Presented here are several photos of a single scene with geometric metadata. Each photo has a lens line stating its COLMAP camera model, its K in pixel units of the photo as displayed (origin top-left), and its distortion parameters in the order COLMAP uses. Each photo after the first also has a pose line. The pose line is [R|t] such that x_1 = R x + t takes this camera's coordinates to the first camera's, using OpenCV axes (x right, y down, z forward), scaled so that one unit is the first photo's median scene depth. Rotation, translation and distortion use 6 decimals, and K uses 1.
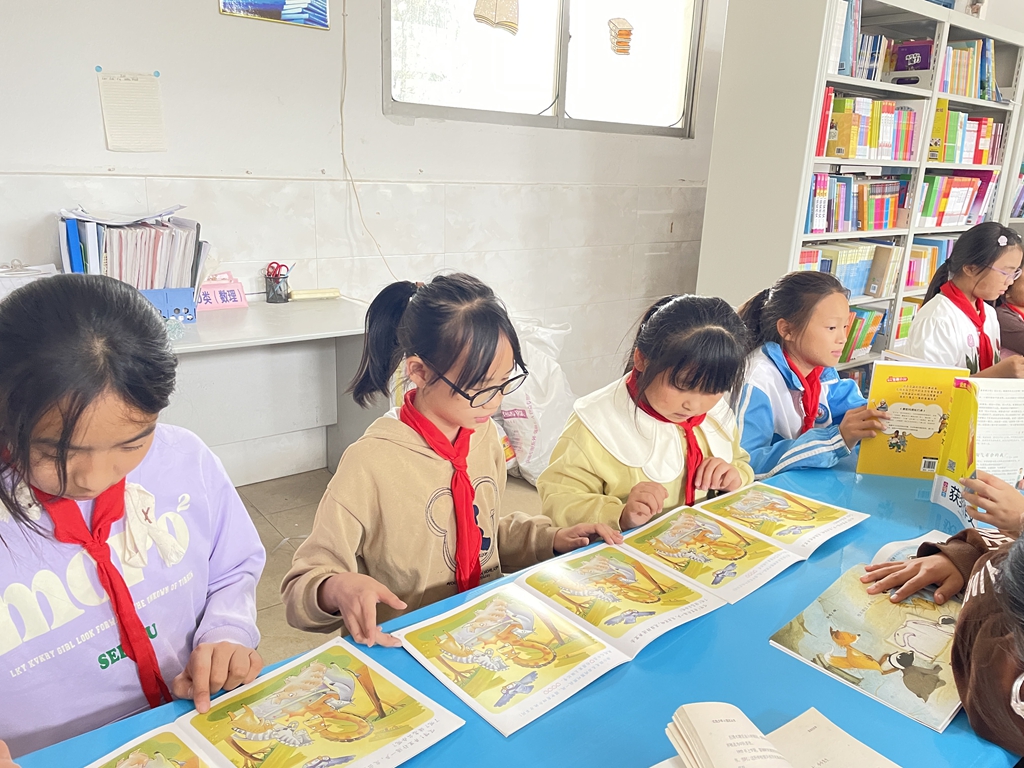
lens RADIAL K [[773.3, 0, 513.8], [0, 773.3, 378.1], [0, 0, 1]] dist [0.097411, -0.117345]
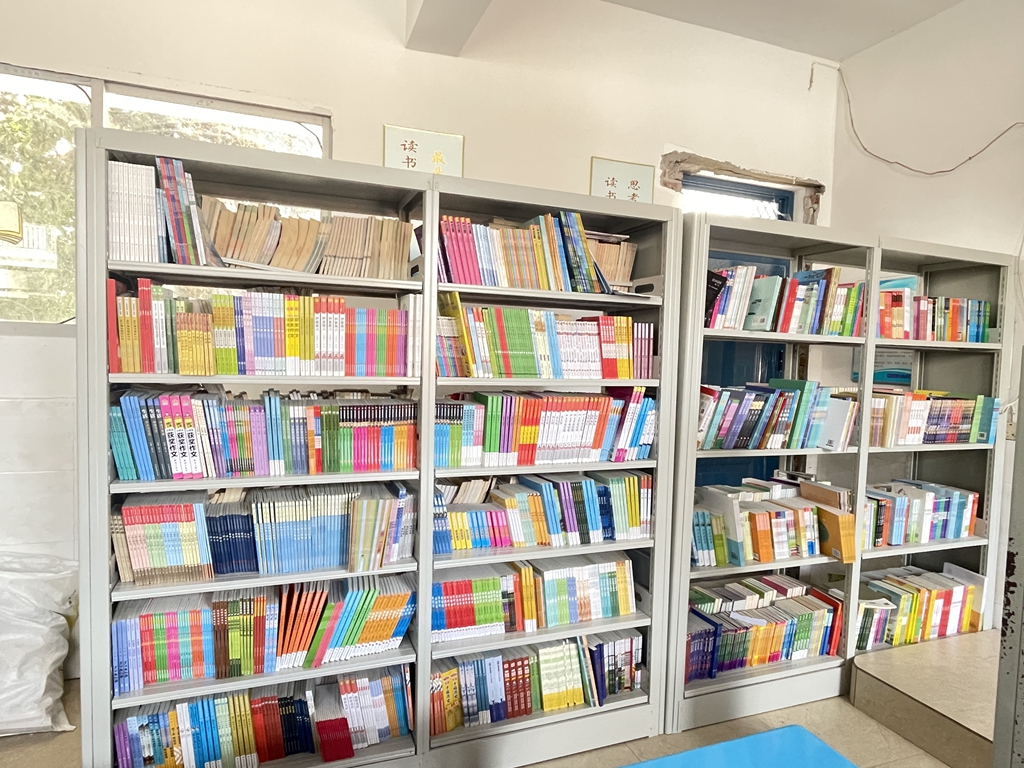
lens RADIAL K [[603.4, 0, 514.2], [0, 603.4, 377.6], [0, 0, 1]] dist [0.001457, -0.000386]
pose [[0.955575, 0.004776, -0.294710, 0.755037], [-0.073911, 0.971805, -0.223902, -0.161245], [0.285331, 0.235737, 0.928985, 0.527700]]
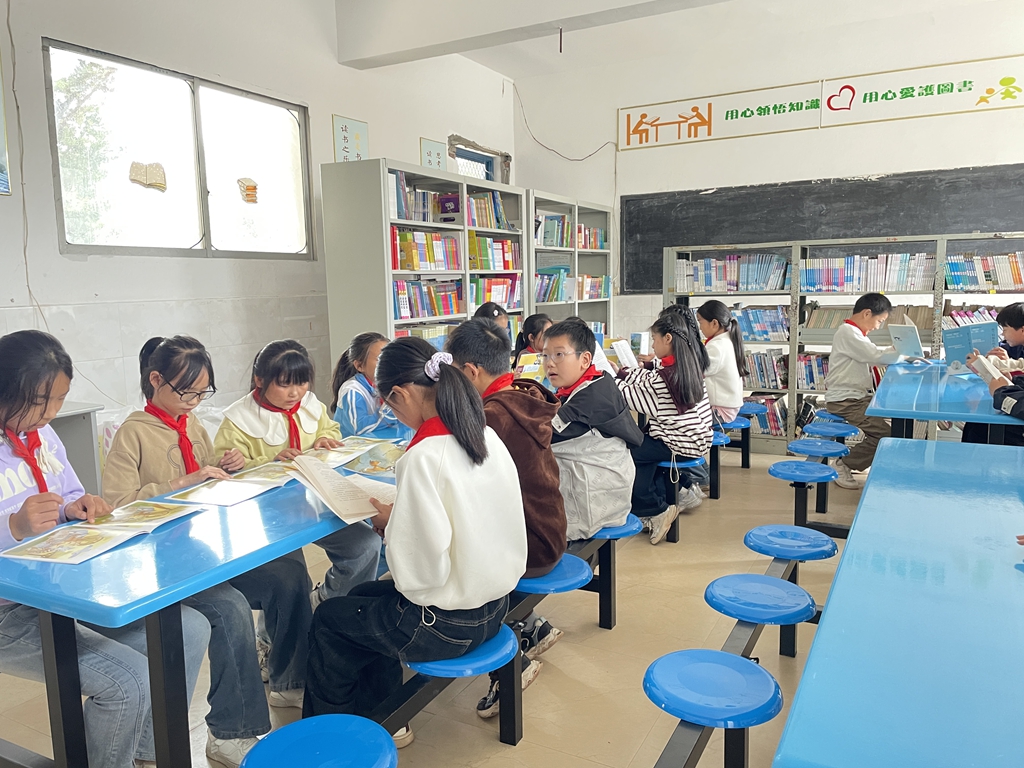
lens RADIAL K [[773.3, 0, 513.8], [0, 773.3, 378.1], [0, 0, 1]] dist [0.097411, -0.117345]
pose [[0.908176, -0.110950, 0.403616, -0.031478], [0.167622, 0.979941, -0.107790, 0.110890], [-0.383561, 0.165547, 0.908557, -0.375375]]
